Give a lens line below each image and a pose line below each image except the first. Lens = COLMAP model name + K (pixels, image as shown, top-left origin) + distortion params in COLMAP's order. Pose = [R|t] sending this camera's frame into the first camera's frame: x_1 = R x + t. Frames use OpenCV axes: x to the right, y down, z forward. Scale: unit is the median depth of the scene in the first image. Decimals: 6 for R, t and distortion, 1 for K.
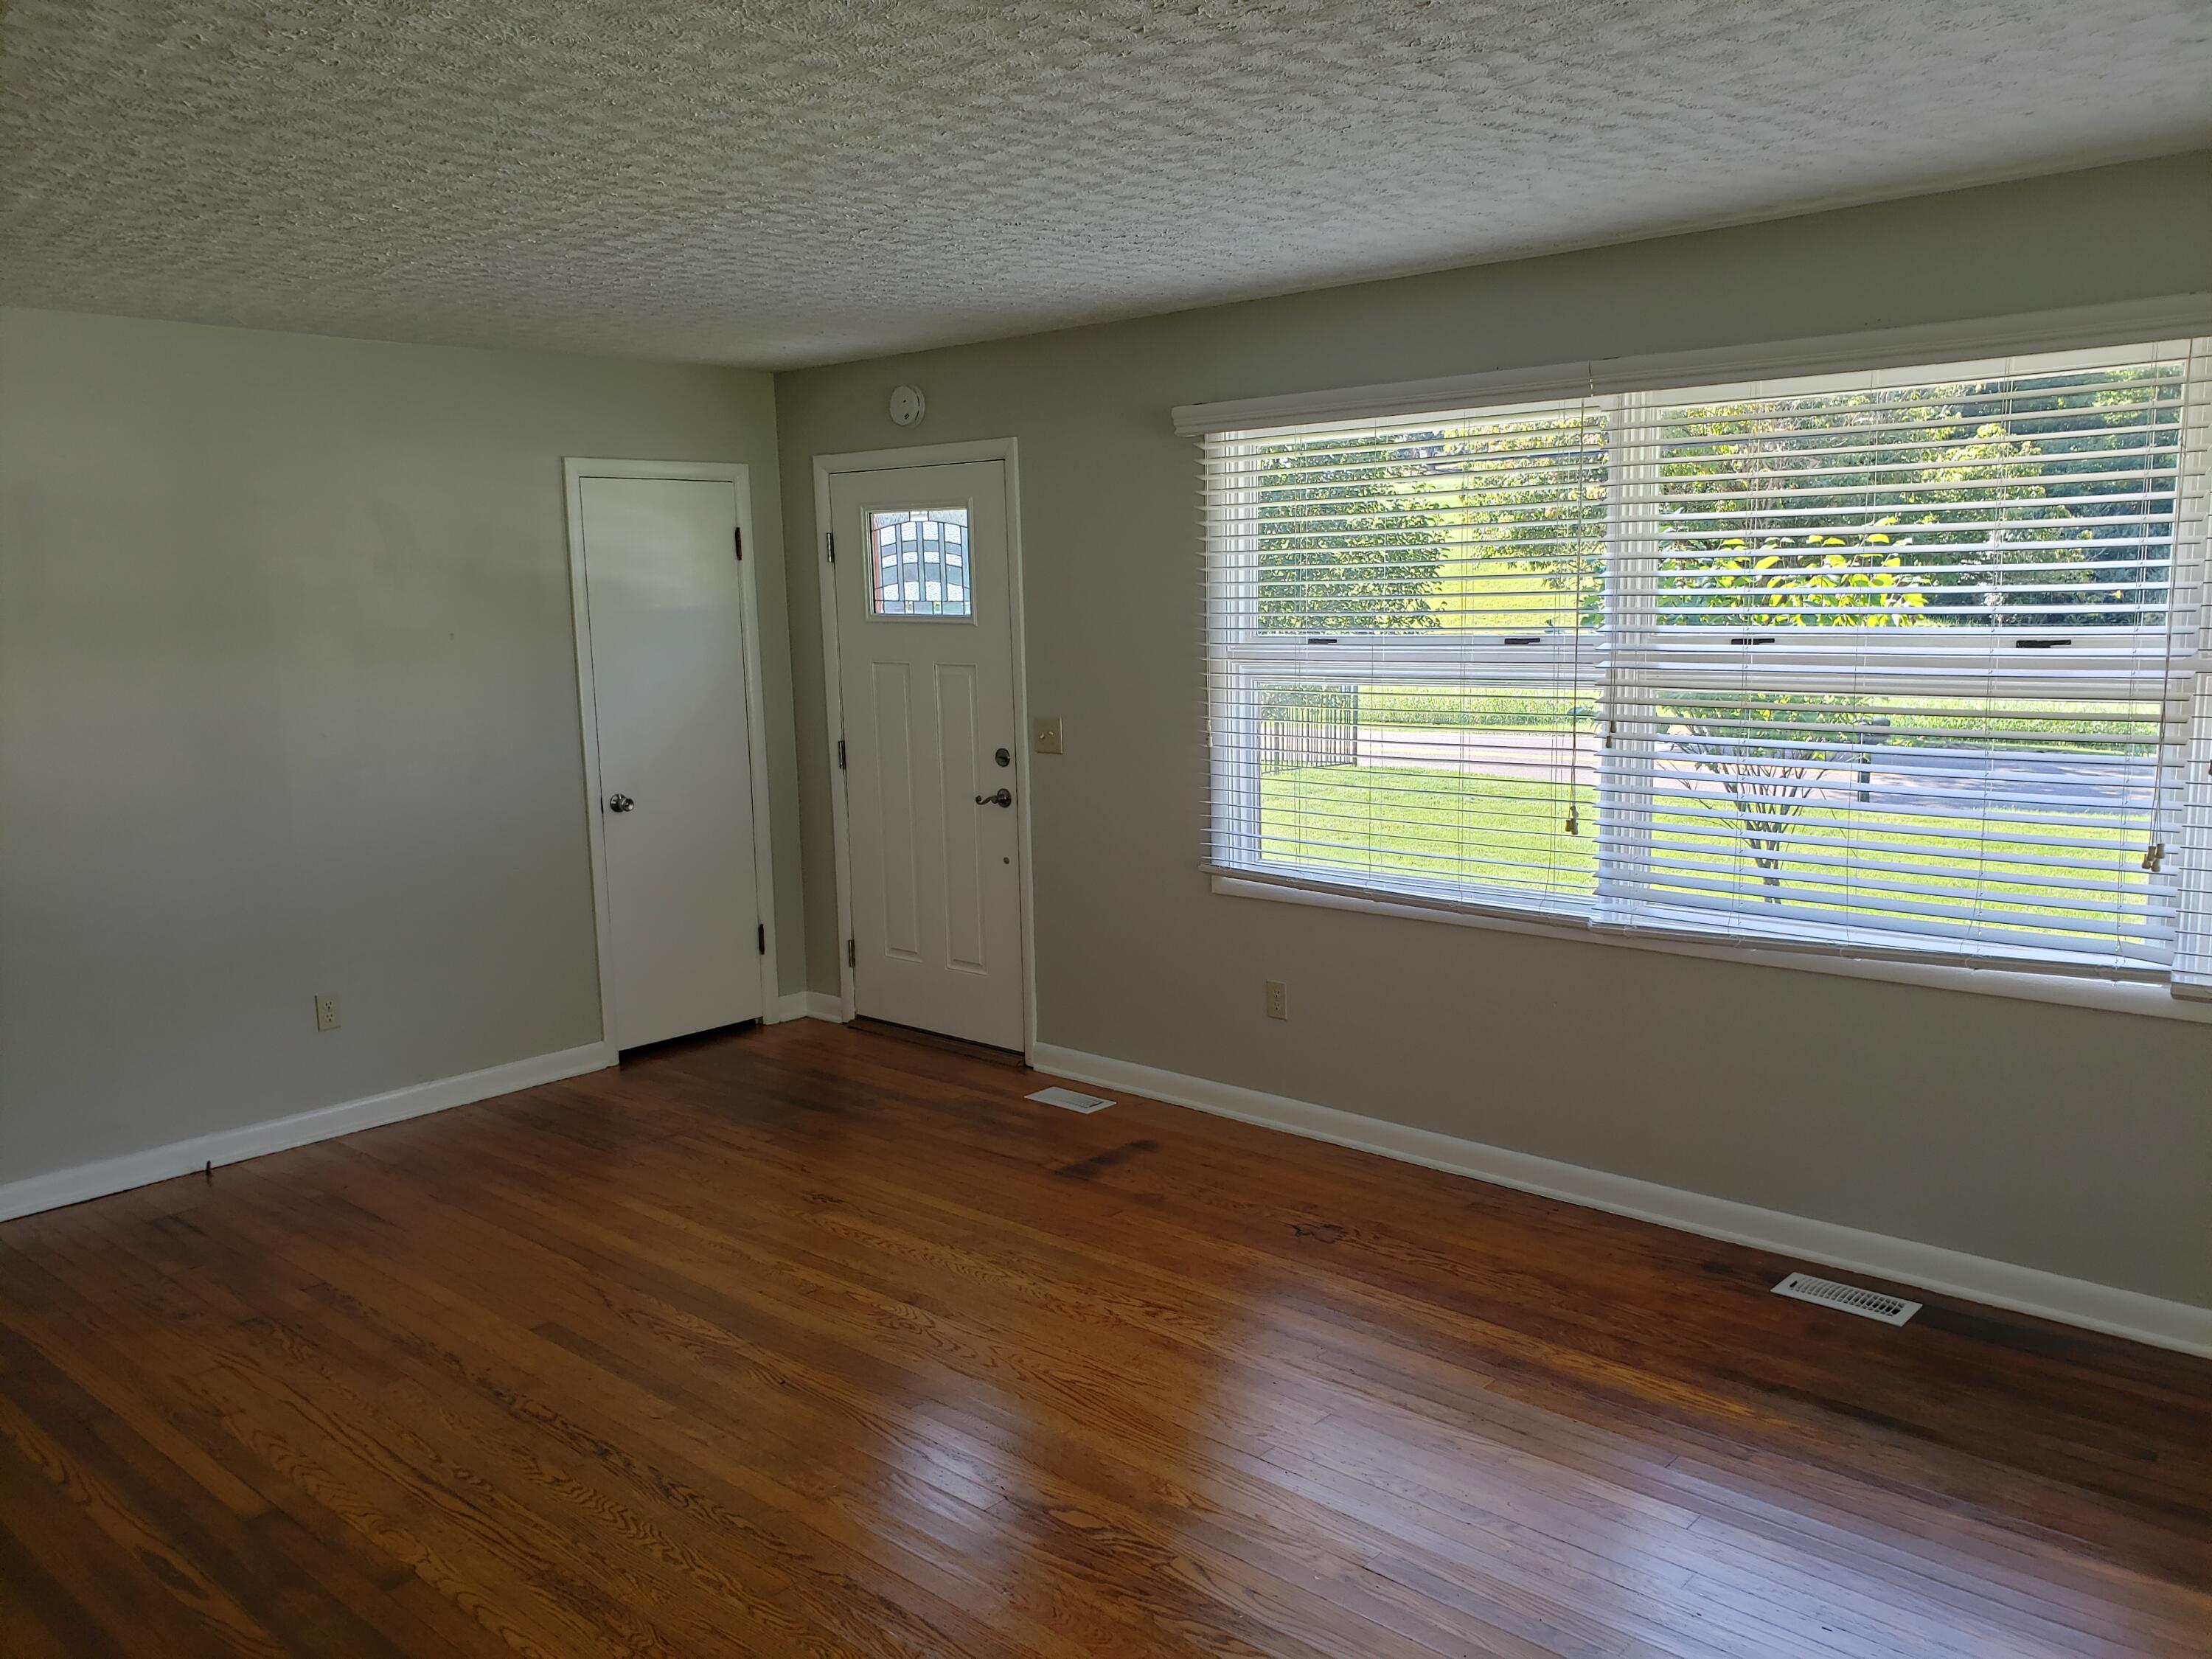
lens RADIAL K [[1705.7, 0, 1106.0], [0, 1705.7, 829.5], [0, 0, 1]] dist [0.000190, 0.050314]
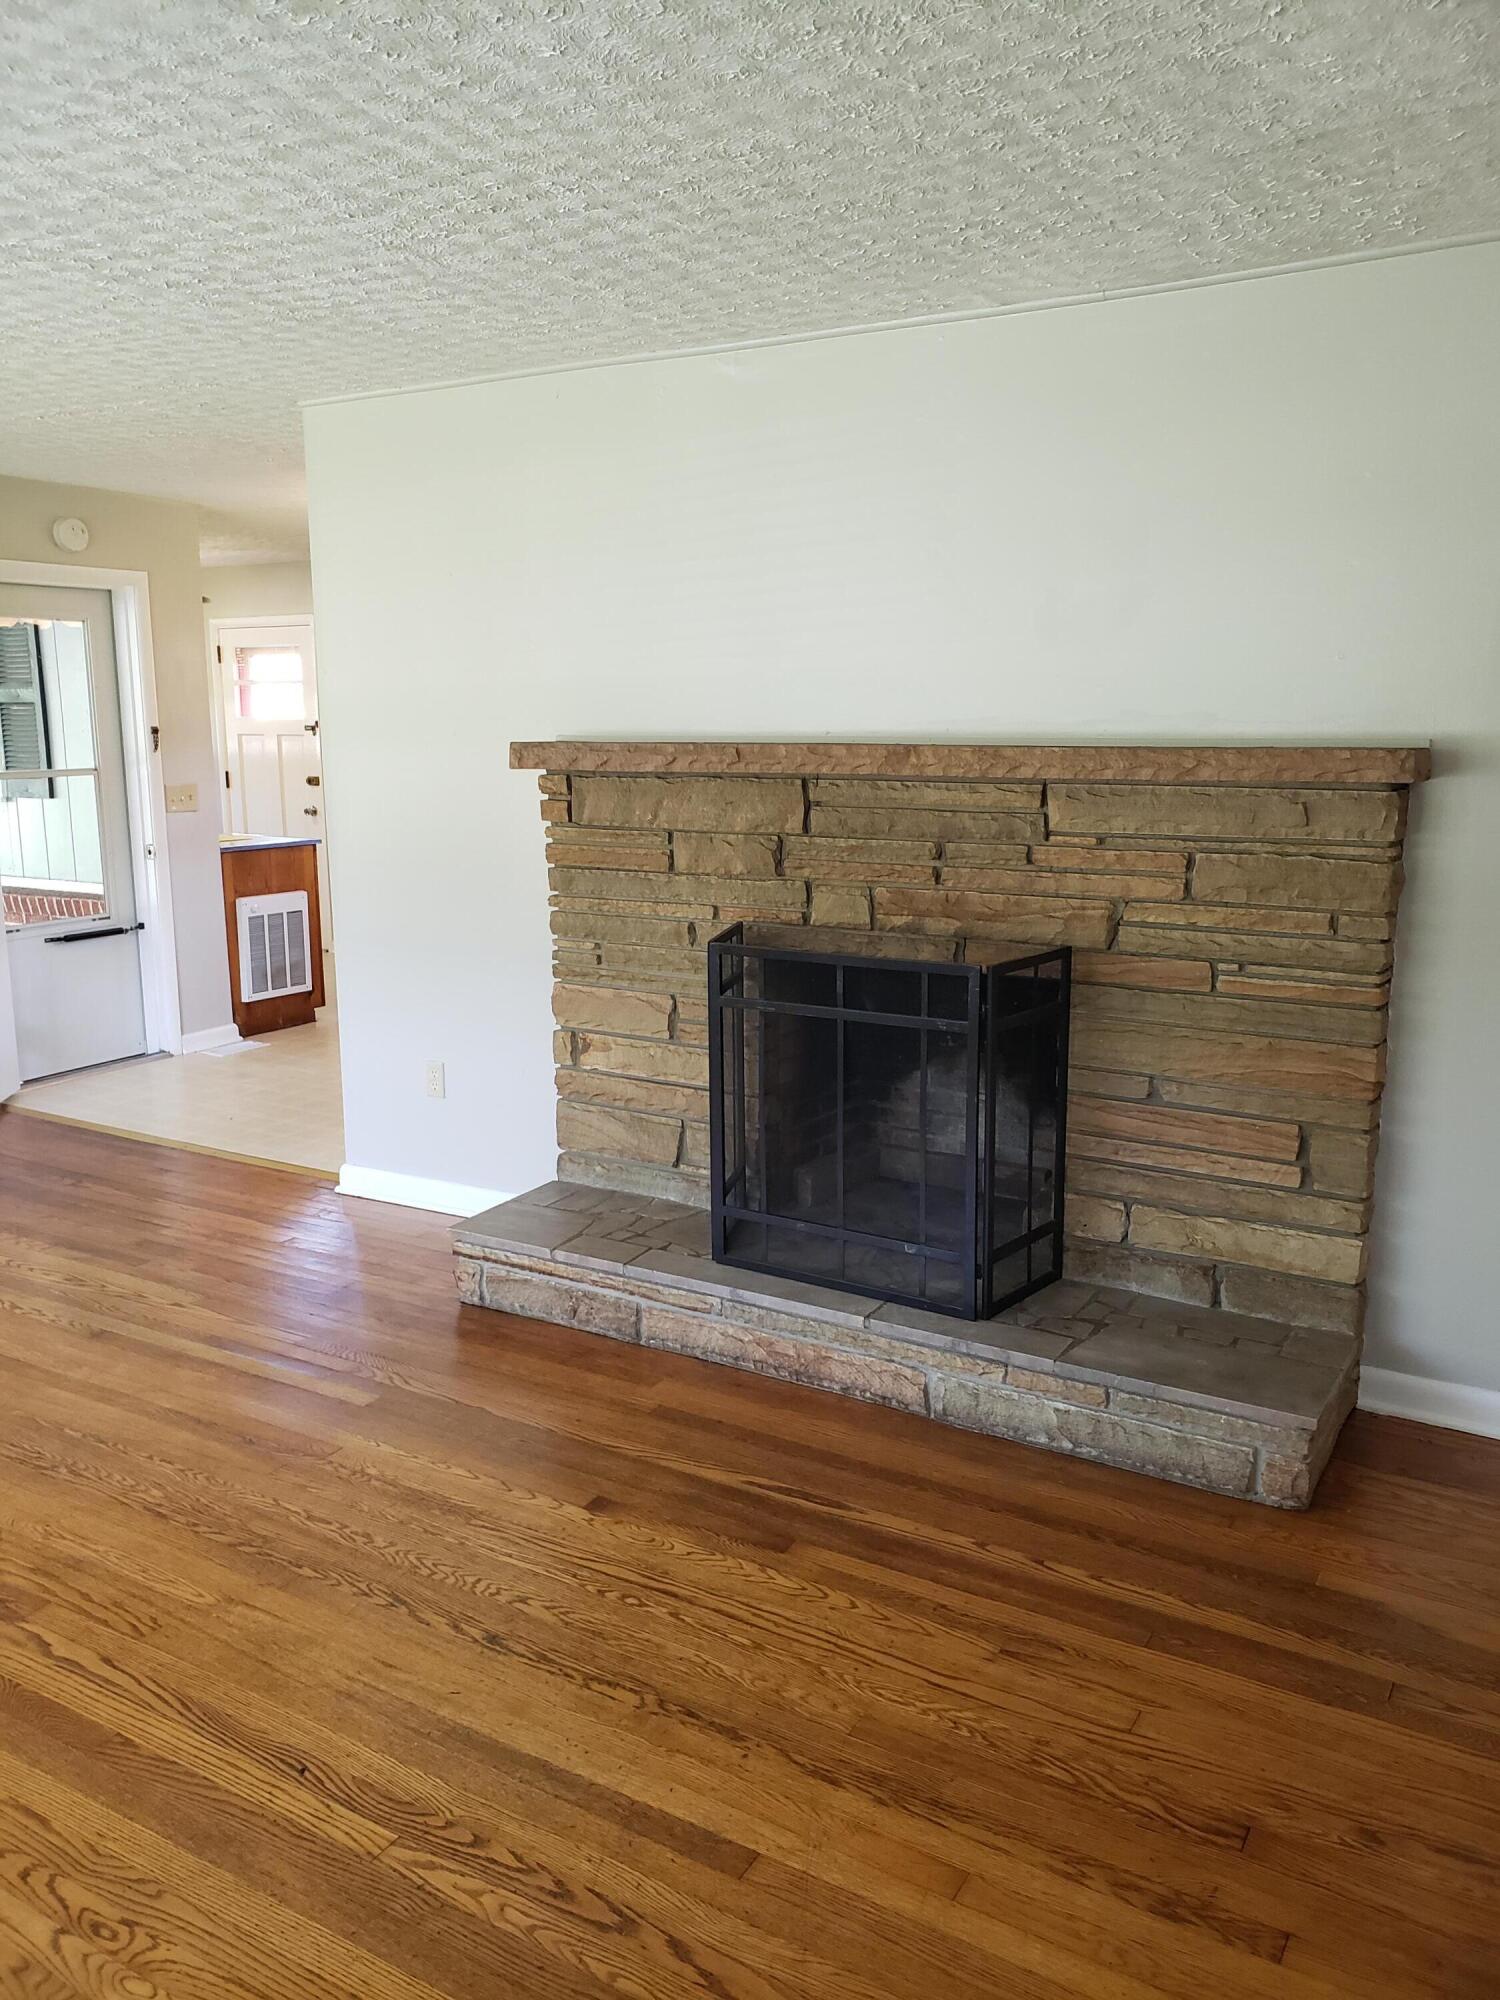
lens RADIAL K [[1542.2, 0, 754.4], [0, 1542.2, 983.0], [0, 0, 1]] dist [0.000190, 0.050314]
pose [[-0.976103, 0.067941, -0.206414, -0.285842], [-0.001974, 0.947058, 0.321056, -0.217507], [0.217299, 0.313791, -0.924292, 1.676205]]
